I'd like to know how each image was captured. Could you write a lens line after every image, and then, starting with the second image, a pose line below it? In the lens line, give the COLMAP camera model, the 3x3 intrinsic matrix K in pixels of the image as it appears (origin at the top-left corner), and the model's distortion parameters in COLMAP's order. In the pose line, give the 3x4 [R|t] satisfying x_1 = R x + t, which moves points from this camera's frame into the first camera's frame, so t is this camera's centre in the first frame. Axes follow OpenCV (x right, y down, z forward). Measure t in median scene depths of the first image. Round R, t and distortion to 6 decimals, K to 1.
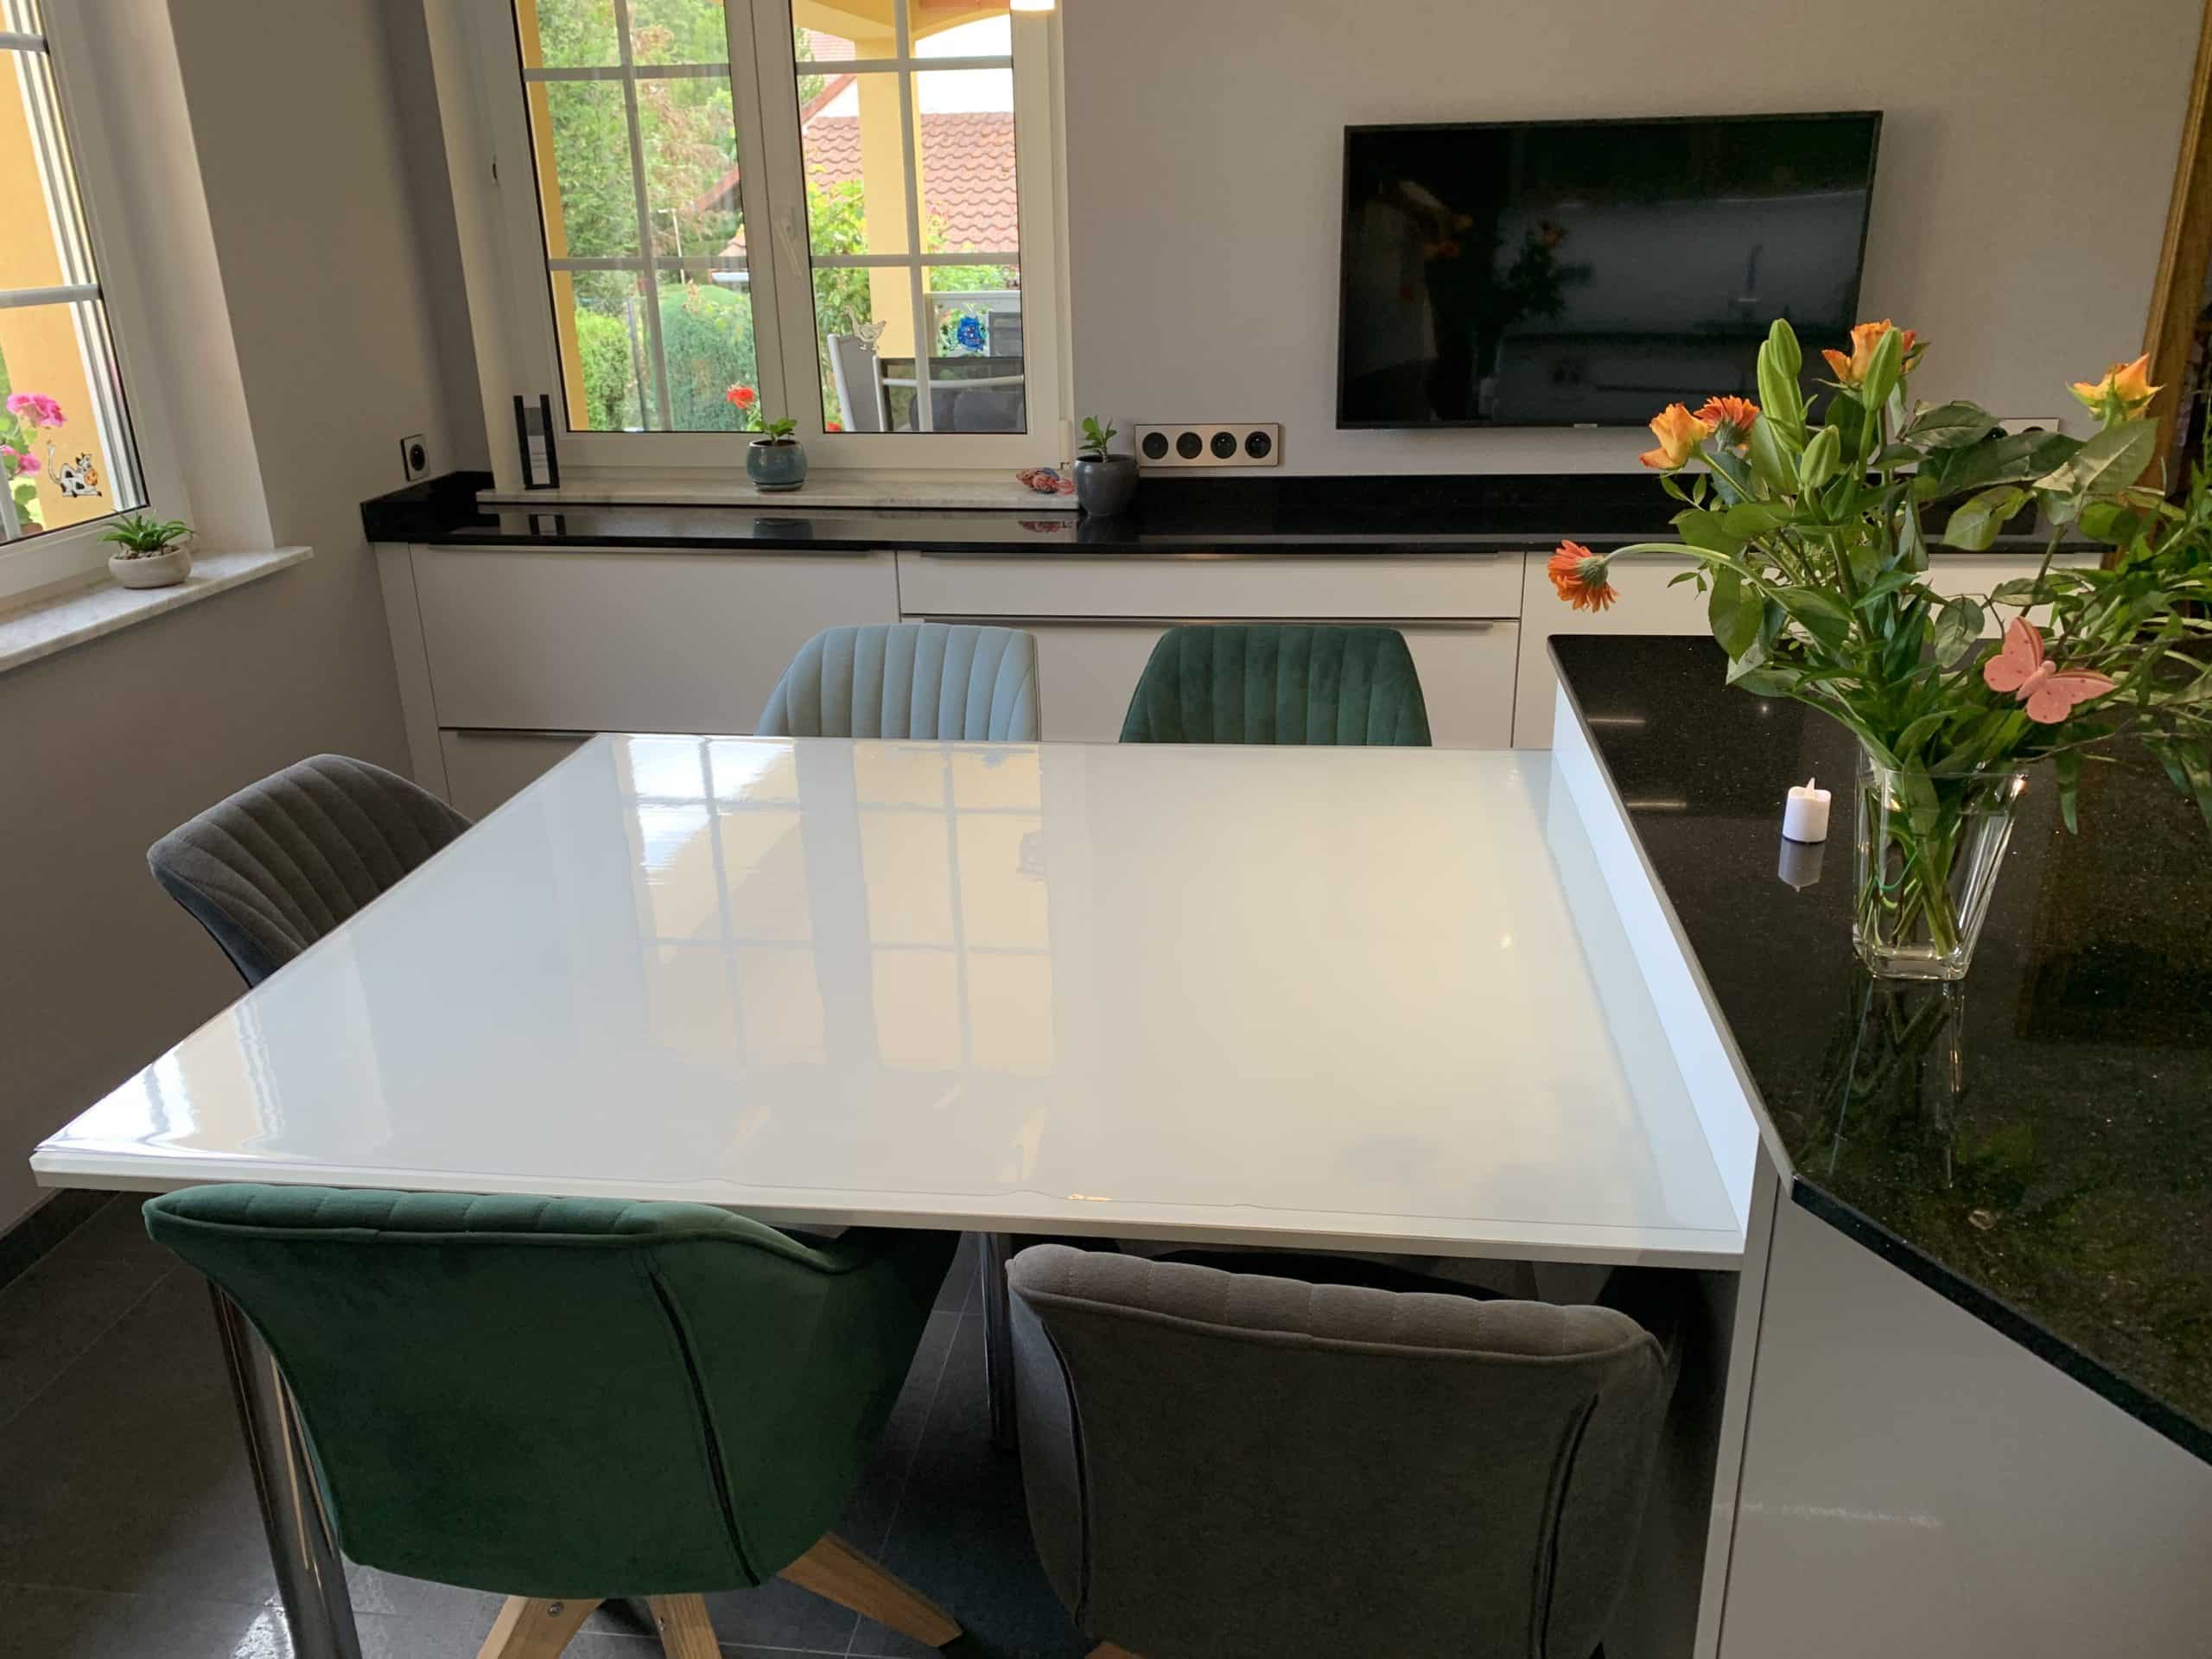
lens RADIAL K [[1693.7, 0, 1119.2], [0, 1693.7, 819.2], [0, 0, 1]] dist [0.071213, -0.087125]
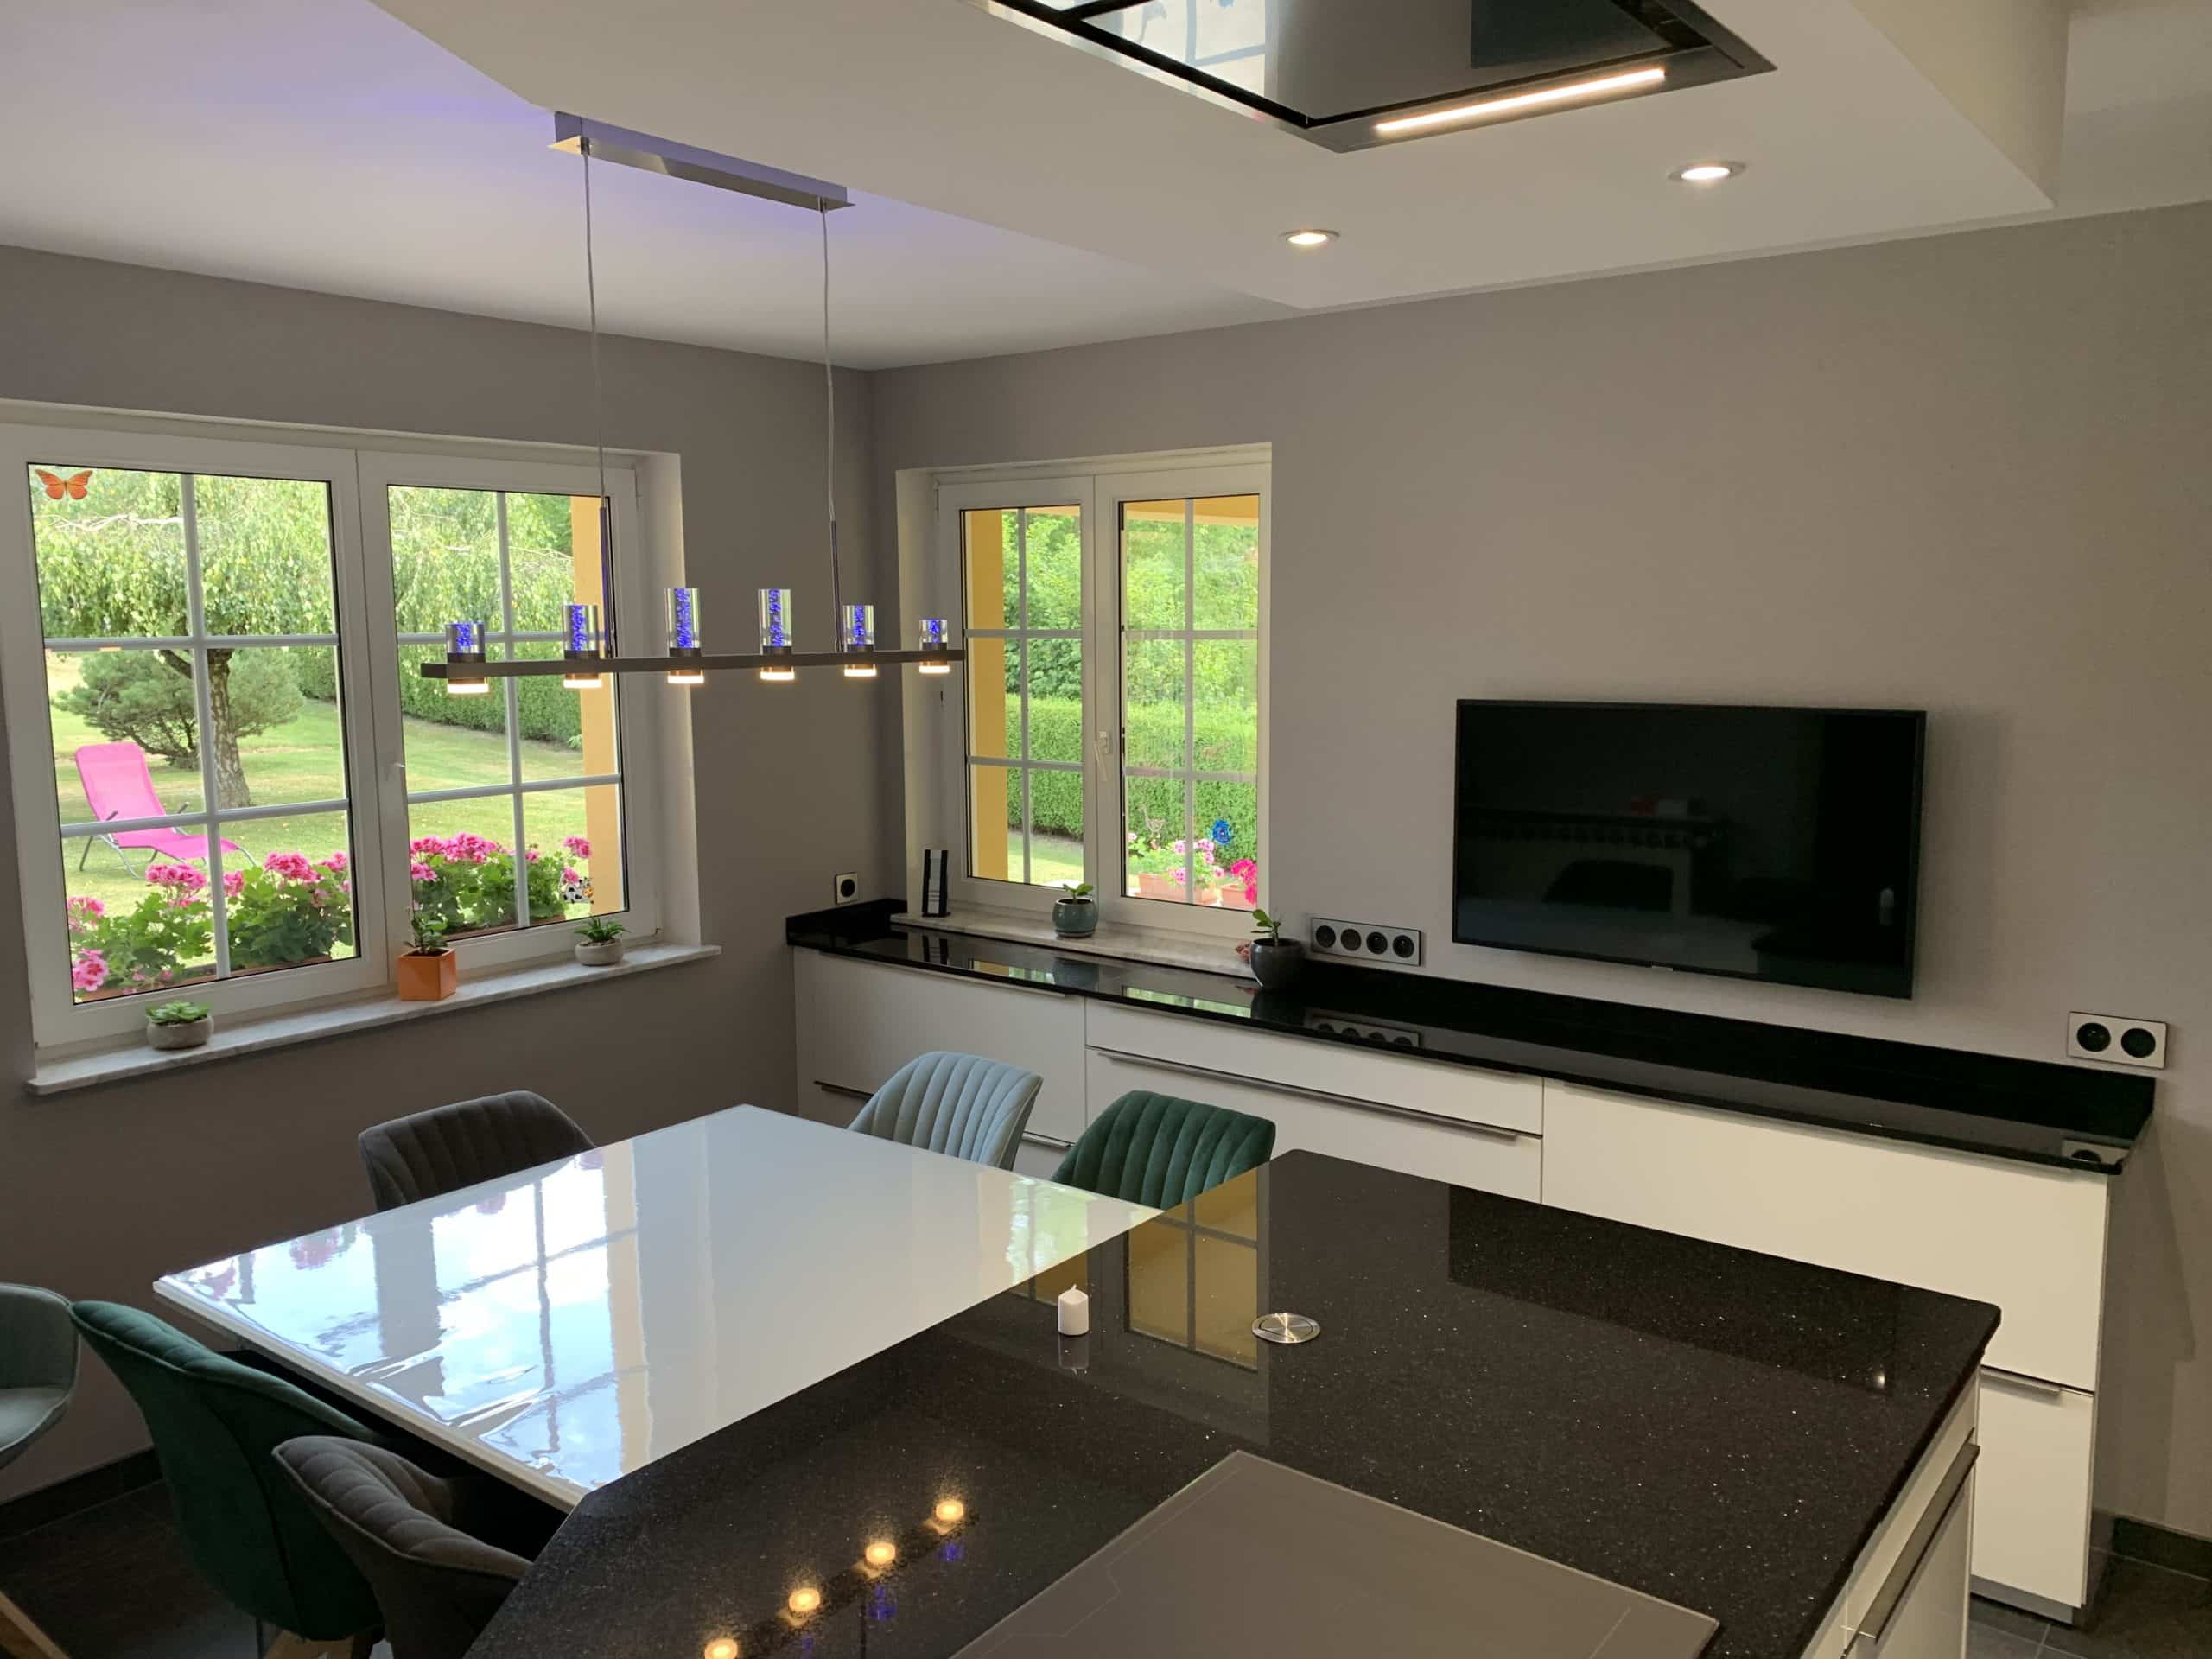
lens RADIAL K [[1701.8, 0, 1106.0], [0, 1701.8, 829.5], [0, 0, 1]] dist [0.070110, -0.076605]
pose [[0.859031, 0.078353, -0.505892, 0.529490], [-0.186694, 0.968107, -0.167074, -0.072353], [0.476667, 0.237969, 0.846262, -0.098651]]
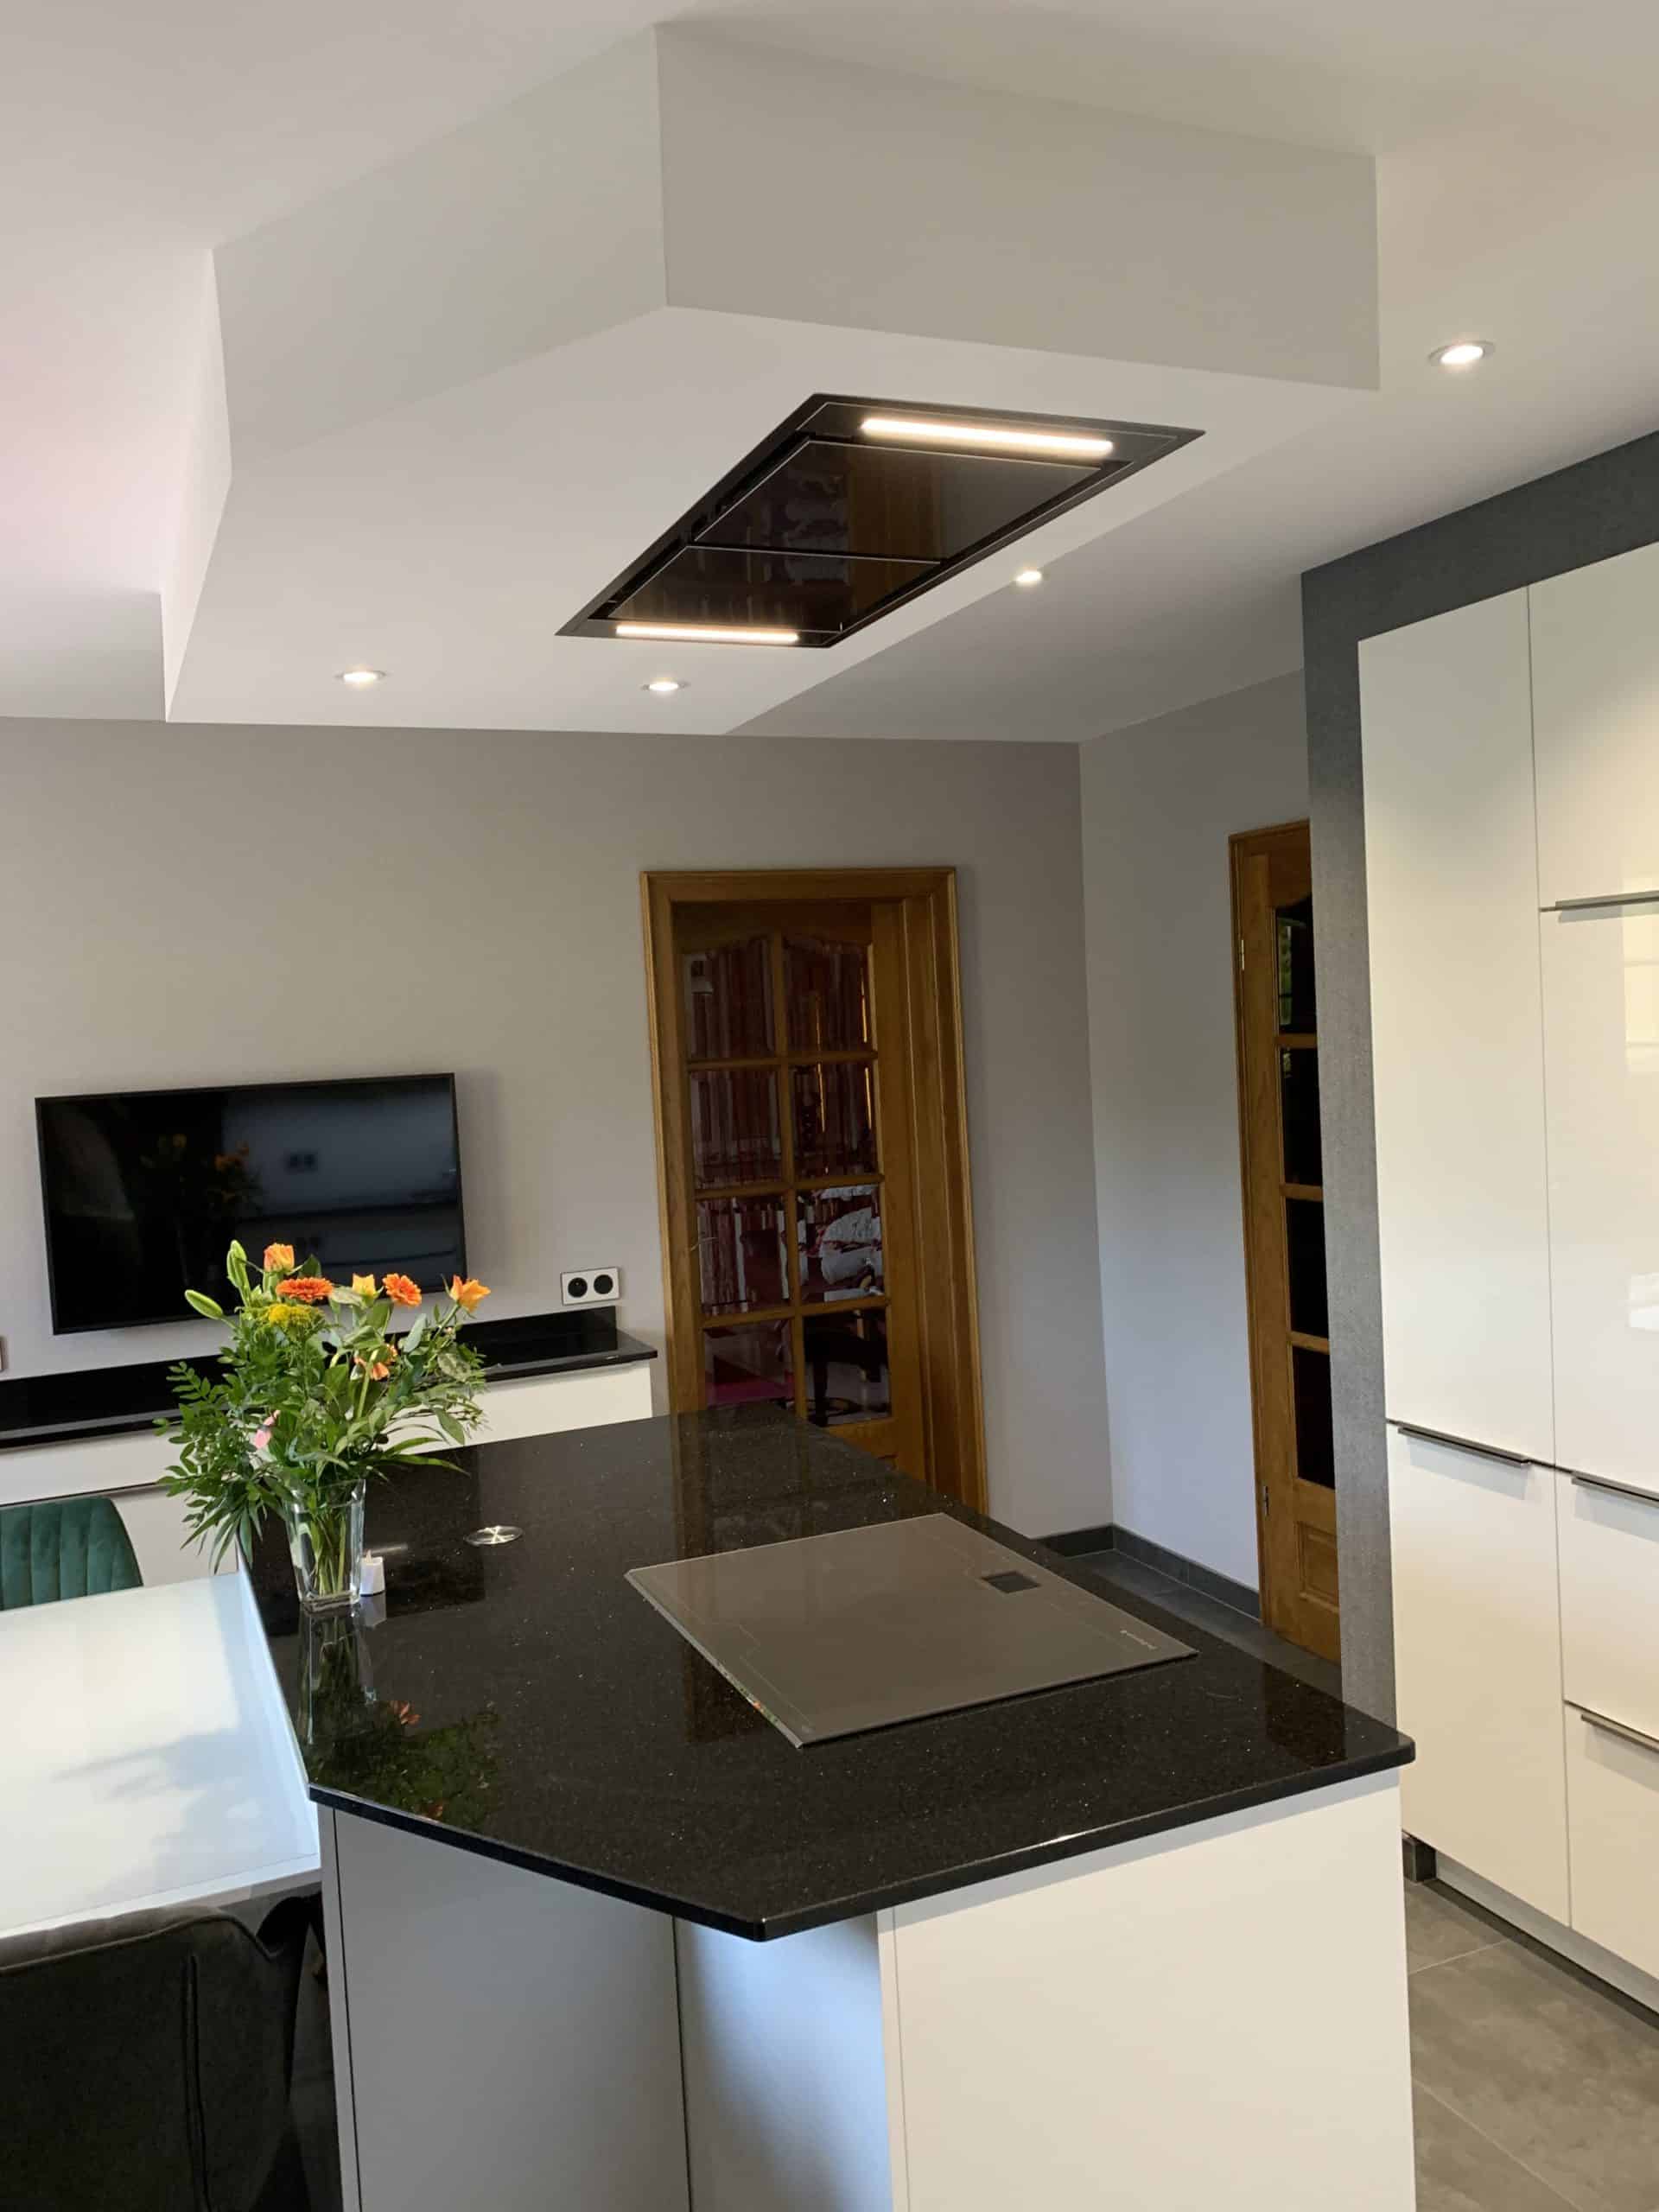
lens RADIAL K [[1702.7, 0, 829.5], [0, 1702.7, 1106.0], [0, 0, 1]] dist [0.019651, 0.005268]
pose [[0.866618, -0.053065, 0.496142, 0.013674], [0.207028, 0.942943, -0.260765, 0.041129], [-0.453996, 0.328699, 0.828157, -0.275497]]
